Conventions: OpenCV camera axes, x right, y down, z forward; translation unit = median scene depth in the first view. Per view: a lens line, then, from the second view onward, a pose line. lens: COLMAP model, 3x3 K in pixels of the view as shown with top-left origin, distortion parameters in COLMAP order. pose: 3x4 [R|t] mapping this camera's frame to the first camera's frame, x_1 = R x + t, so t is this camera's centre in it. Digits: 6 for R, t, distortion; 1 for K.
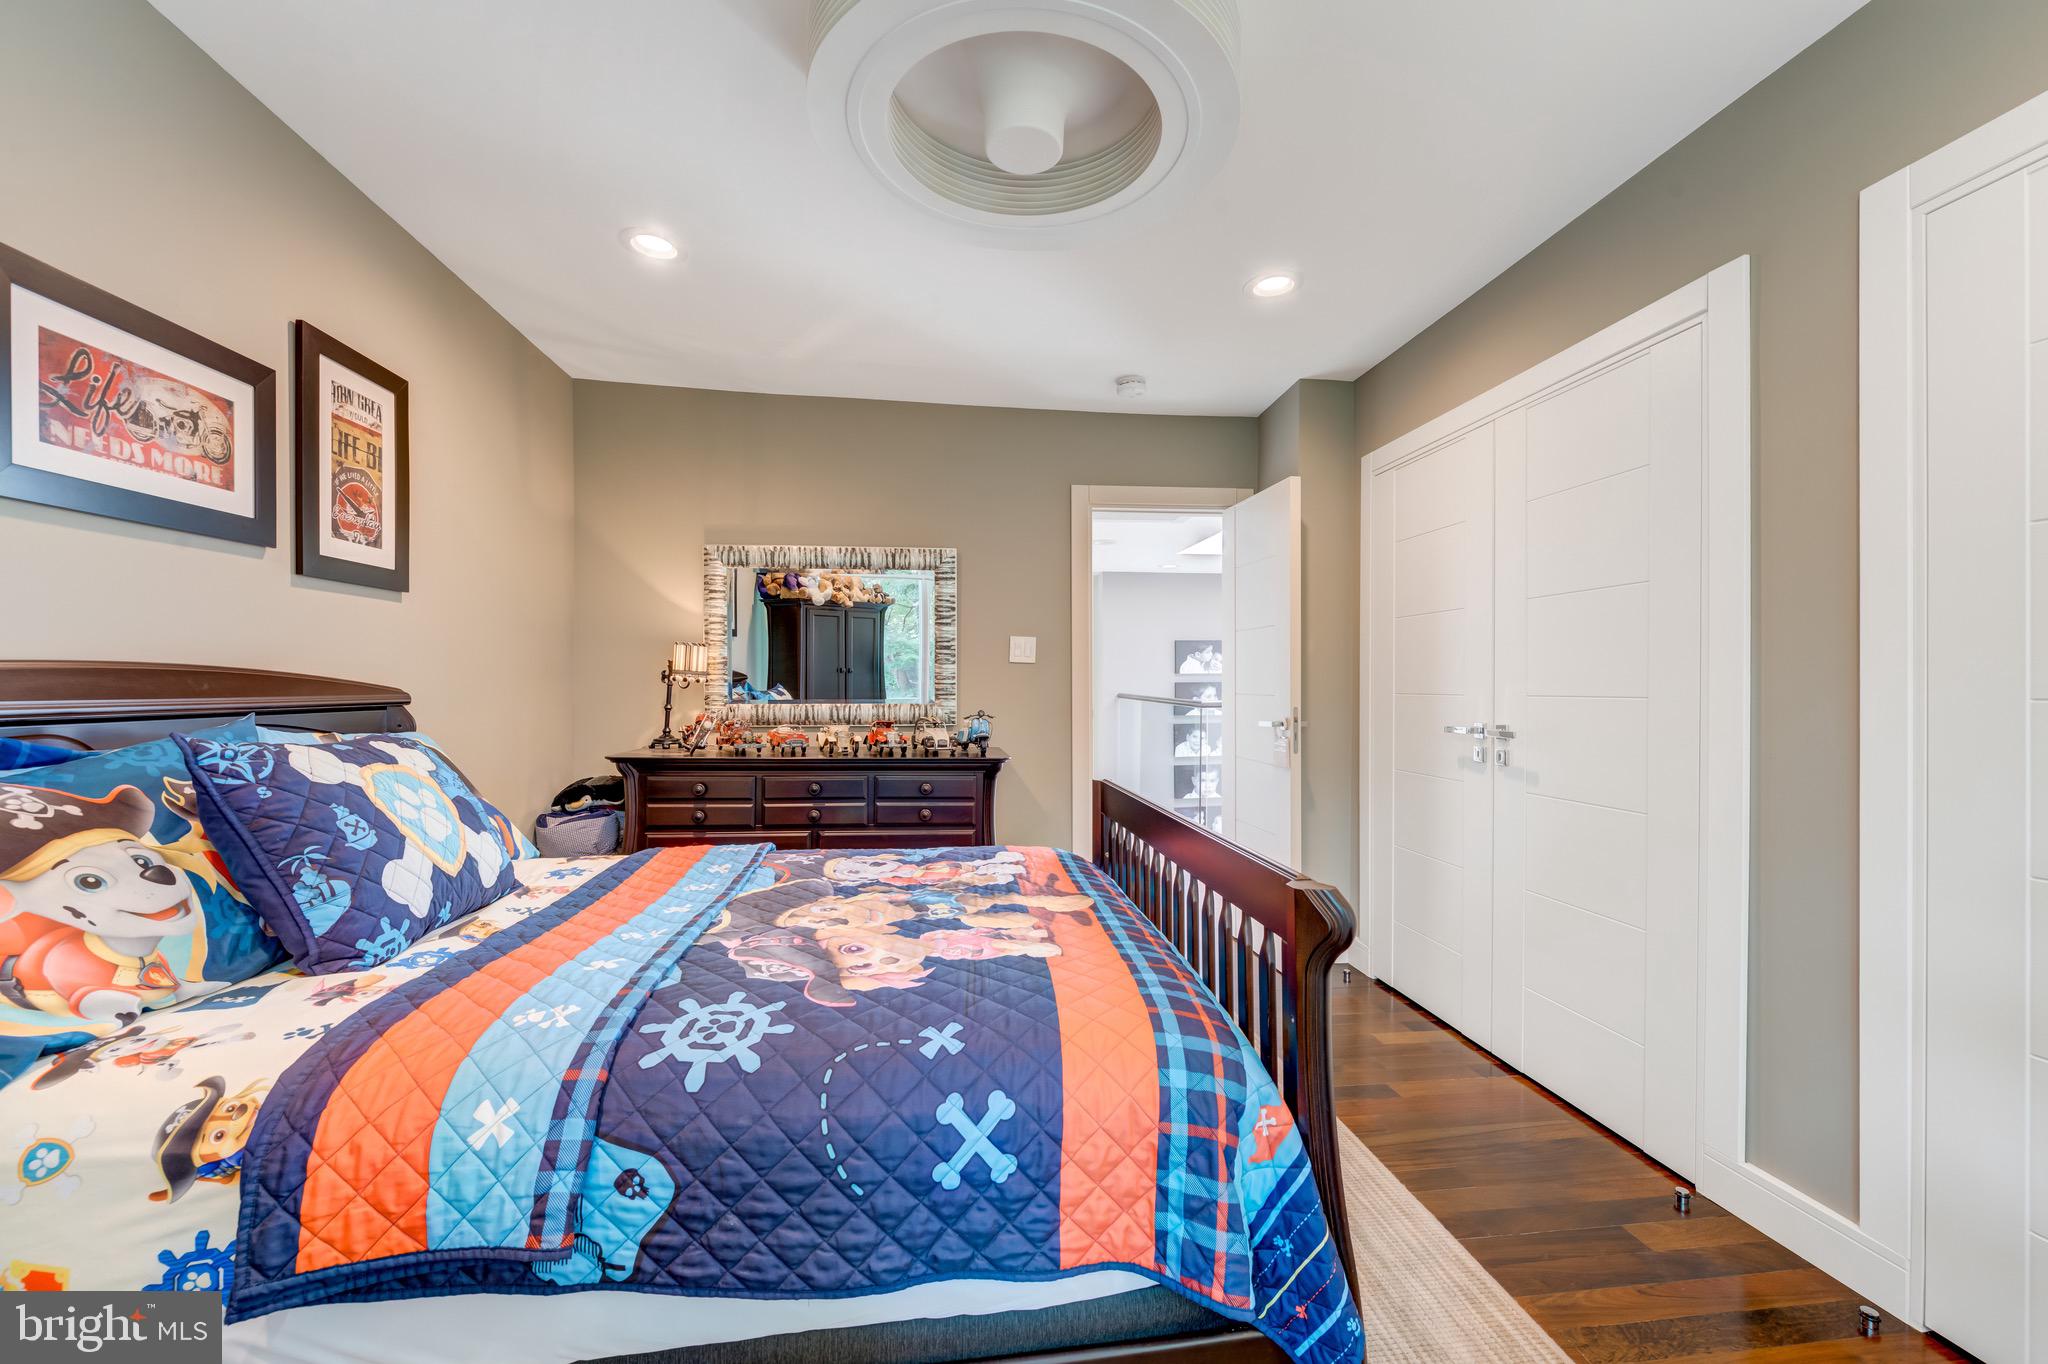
lens RADIAL K [[806.0, 0, 1027.3], [0, 806.0, 683.9], [0, 0, 1]] dist [0.000979, 0.000004]
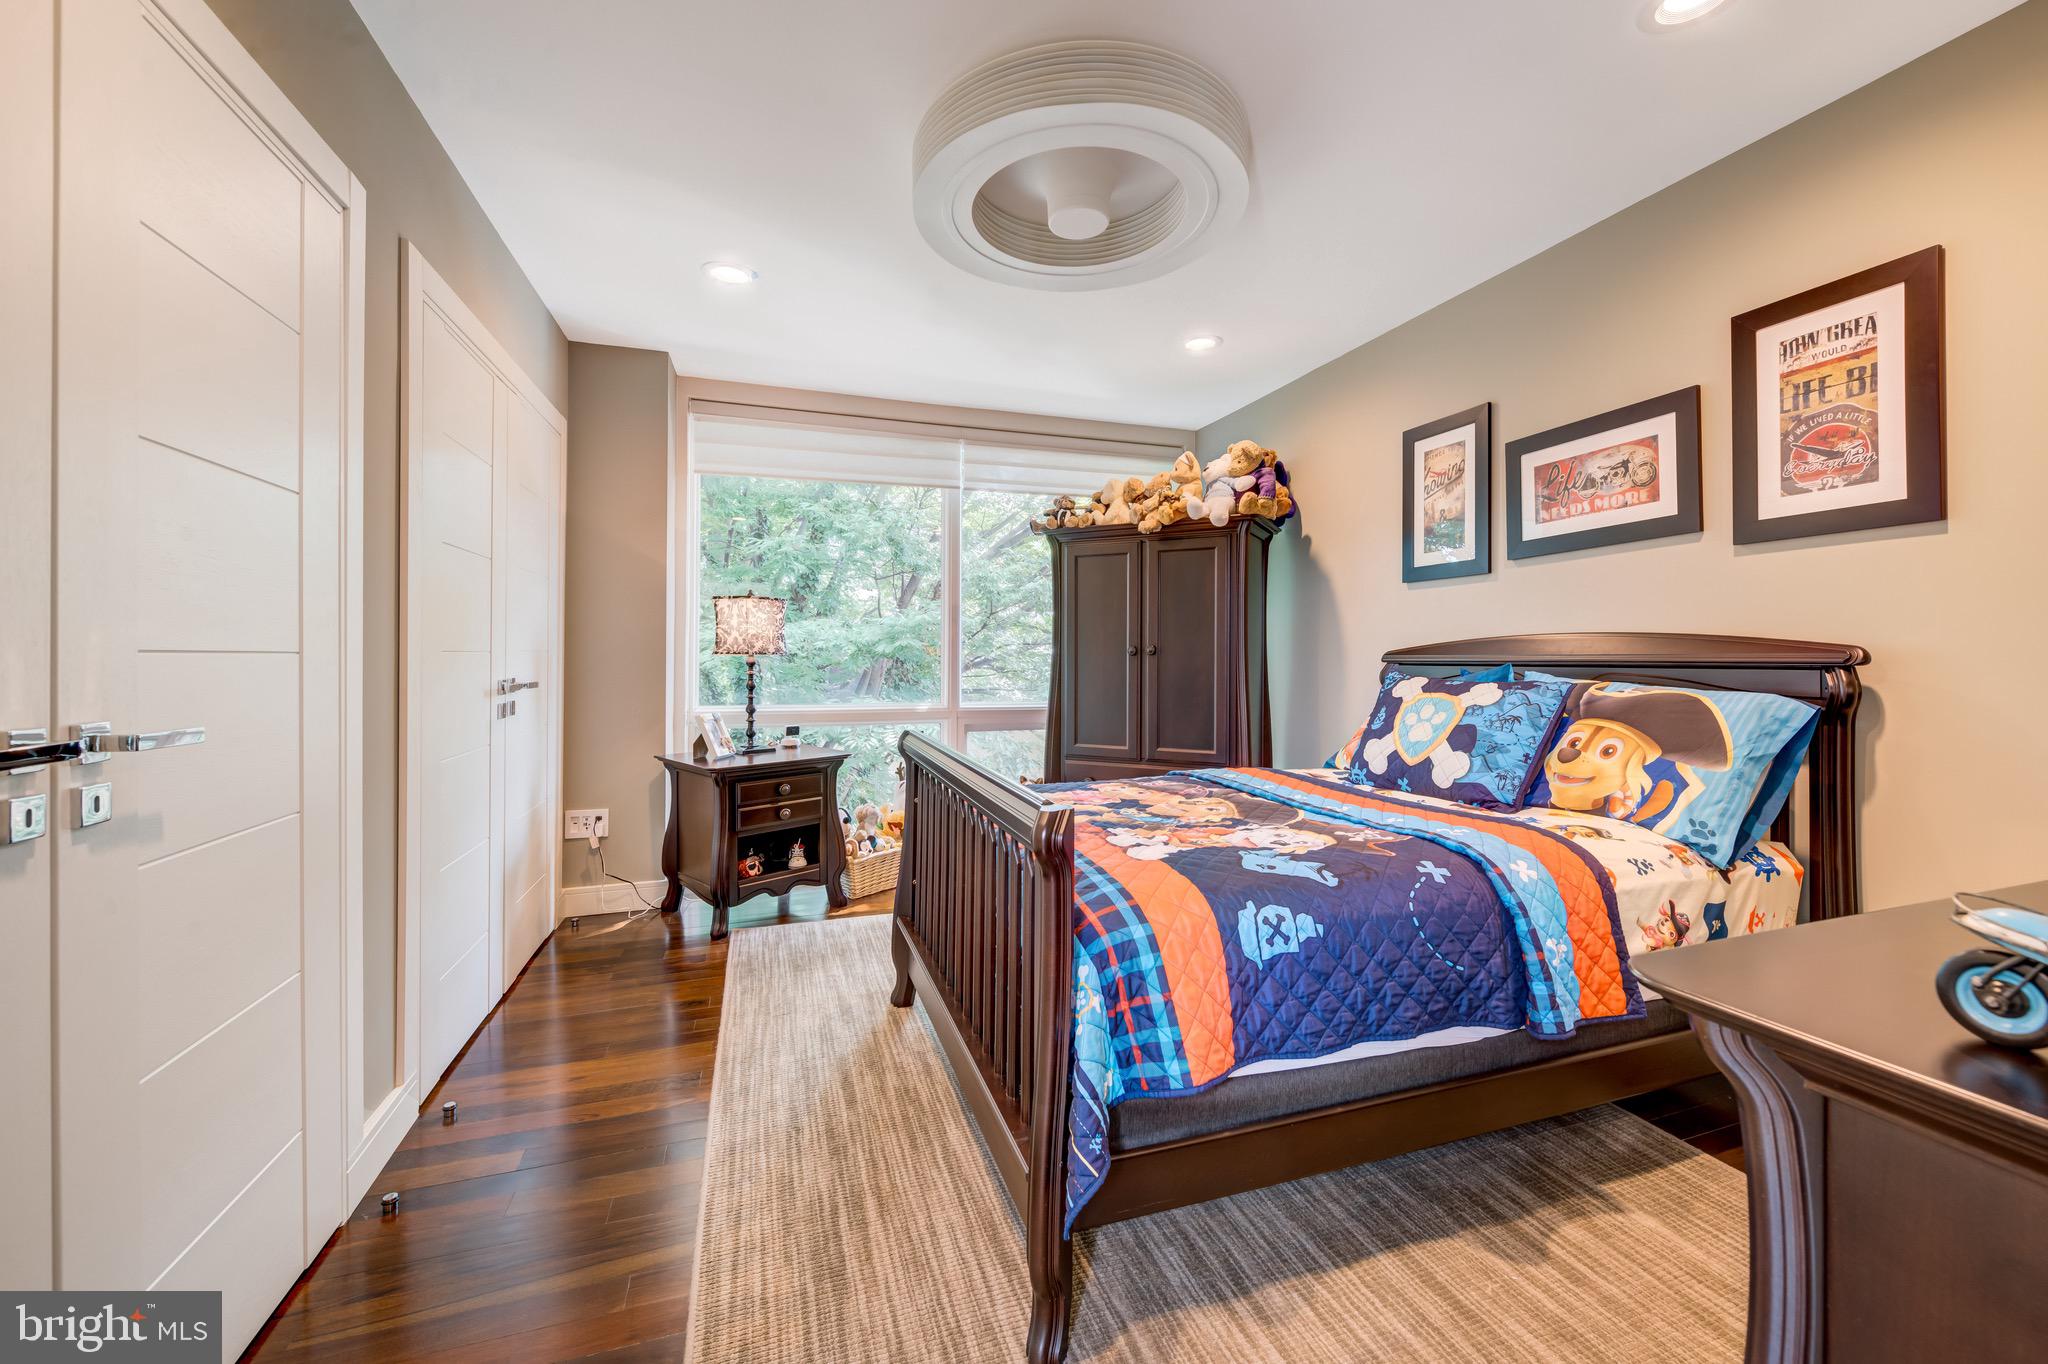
lens RADIAL K [[806.0, 0, 1023.7], [0, 806.0, 664.9], [0, 0, 1]] dist [0.000979, 0.000004]
pose [[-0.978922, 0.001065, -0.204232, 0.269523], [0.000812, 0.999999, 0.001324, 0.026285], [0.204233, 0.001131, -0.978922, 1.750826]]
